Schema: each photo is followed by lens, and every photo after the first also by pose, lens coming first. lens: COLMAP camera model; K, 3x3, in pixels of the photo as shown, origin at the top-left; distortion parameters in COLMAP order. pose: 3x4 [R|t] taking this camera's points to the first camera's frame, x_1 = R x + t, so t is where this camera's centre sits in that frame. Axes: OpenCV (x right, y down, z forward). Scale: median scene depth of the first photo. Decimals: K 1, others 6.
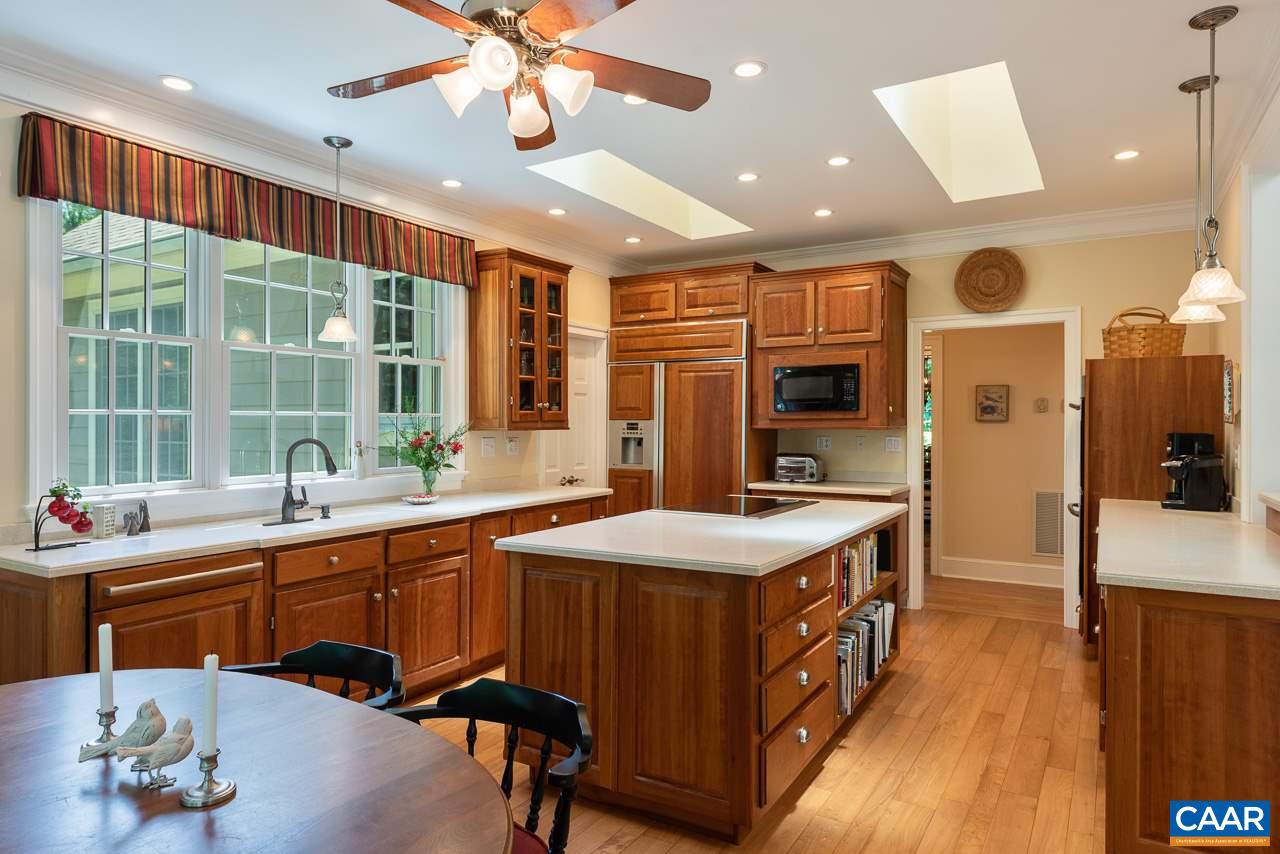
lens RADIAL K [[769.0, 0, 639.3], [0, 769.0, 427.7], [0, 0, 1]] dist [0.003094, 0.000514]
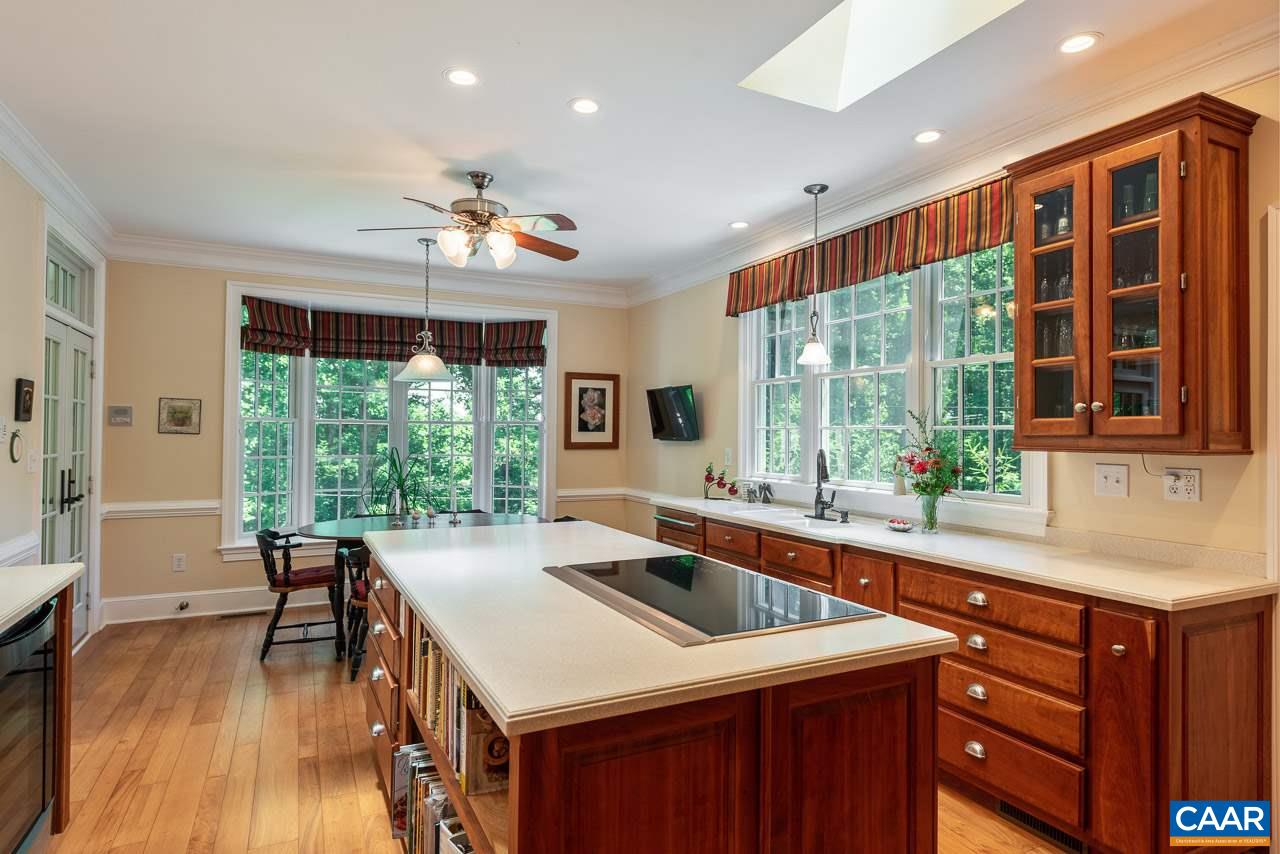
lens RADIAL K [[700.2, 0, 638.8], [0, 700.2, 423.6], [0, 0, 1]] dist [-0.000626, 0.000059]
pose [[-0.541160, -0.017759, -0.840732, 0.522931], [-0.018463, 0.999787, -0.009234, -0.007792], [0.840717, 0.010525, -0.541372, 1.141391]]
